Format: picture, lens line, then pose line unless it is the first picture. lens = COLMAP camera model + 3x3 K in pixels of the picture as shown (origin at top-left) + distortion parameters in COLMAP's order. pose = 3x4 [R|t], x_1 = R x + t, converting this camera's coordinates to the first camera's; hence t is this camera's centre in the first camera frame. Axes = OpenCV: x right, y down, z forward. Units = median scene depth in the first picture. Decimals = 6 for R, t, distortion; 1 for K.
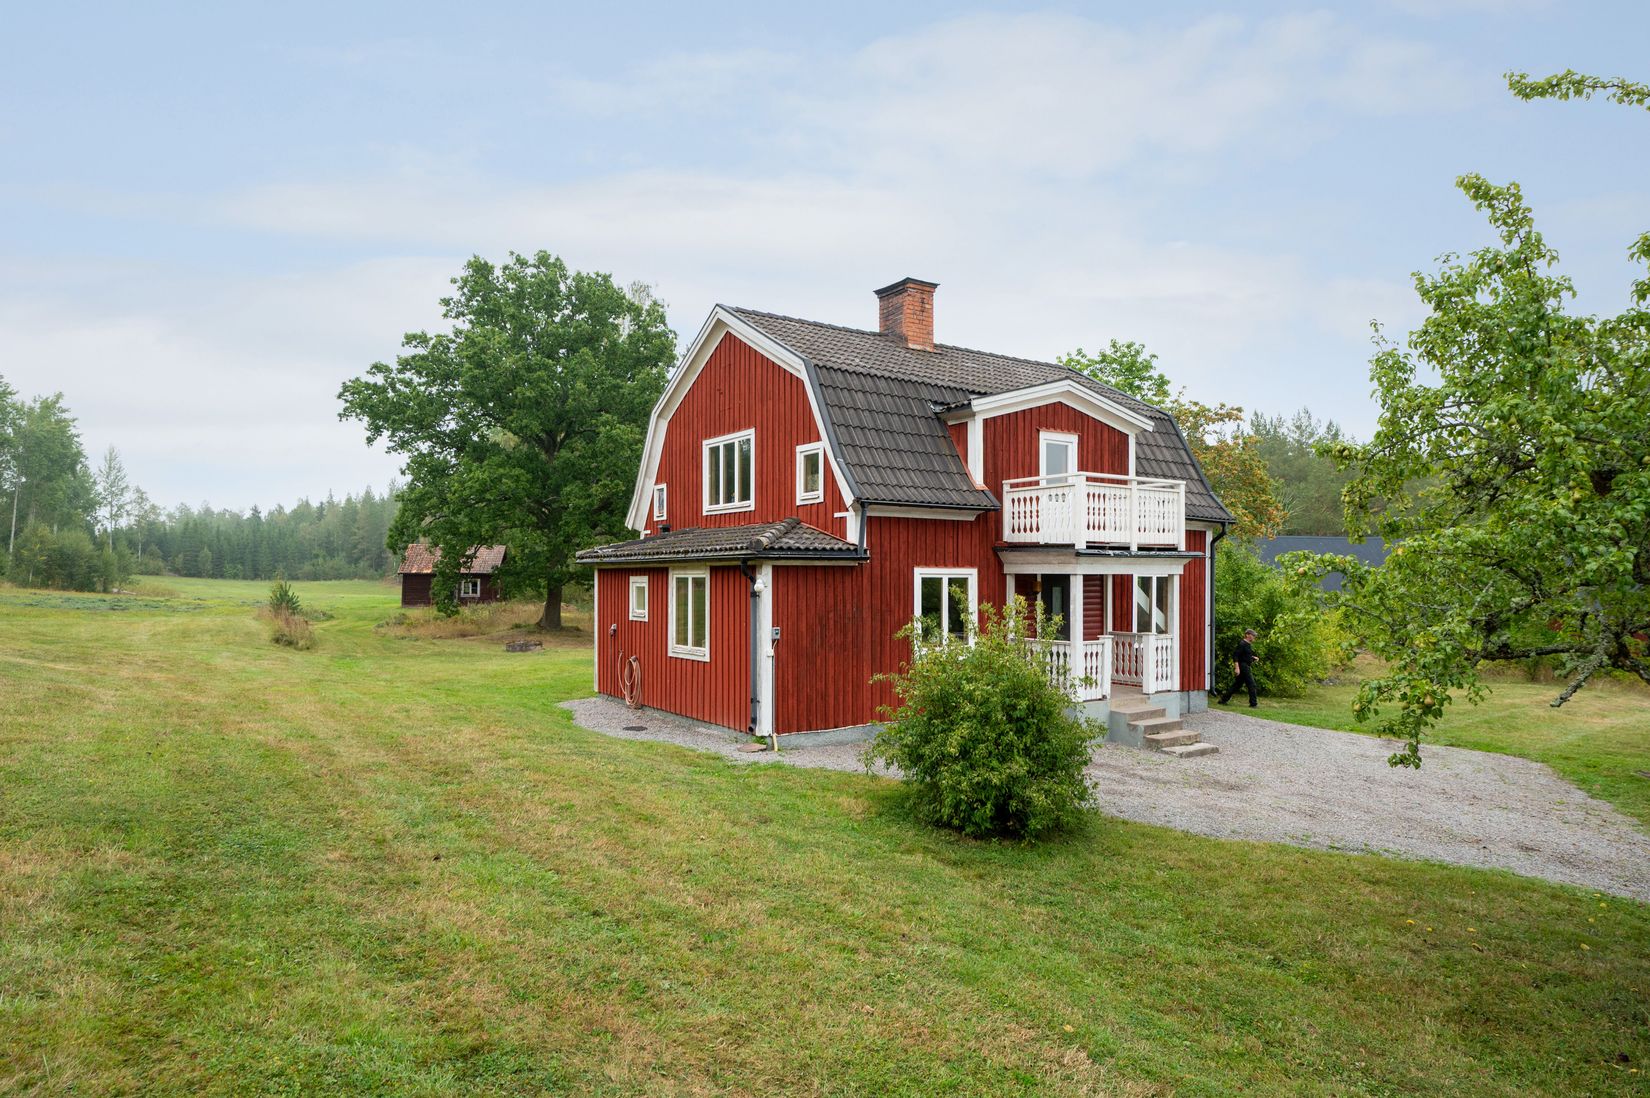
lens RADIAL K [[937.0, 0, 791.8], [0, 937.0, 611.1], [0, 0, 1]] dist [0.008231, 0.001132]
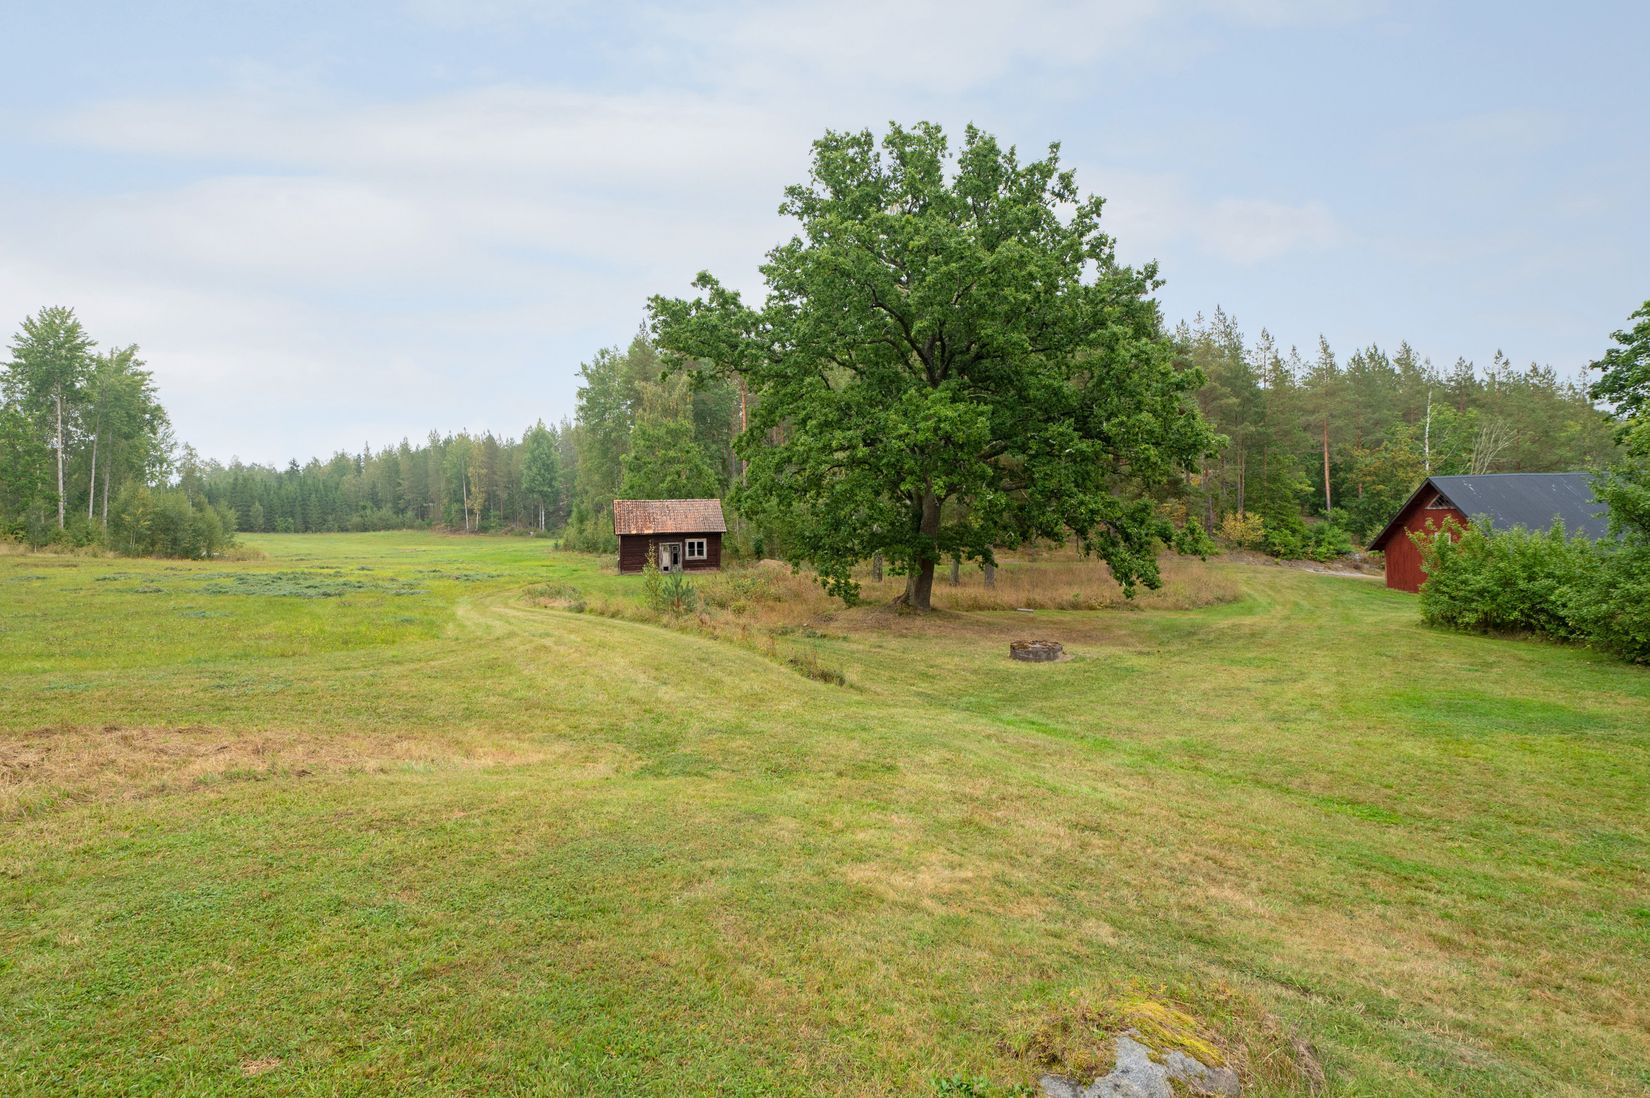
lens RADIAL K [[809.8, 0, 751.3], [0, 809.8, 544.0], [0, 0, 1]] dist [-0.003690, -0.000221]
pose [[0.998204, -0.027102, 0.053424, -0.928644], [0.026799, 0.999621, 0.006371, -0.092514], [-0.053576, -0.004928, 0.998552, 0.706813]]
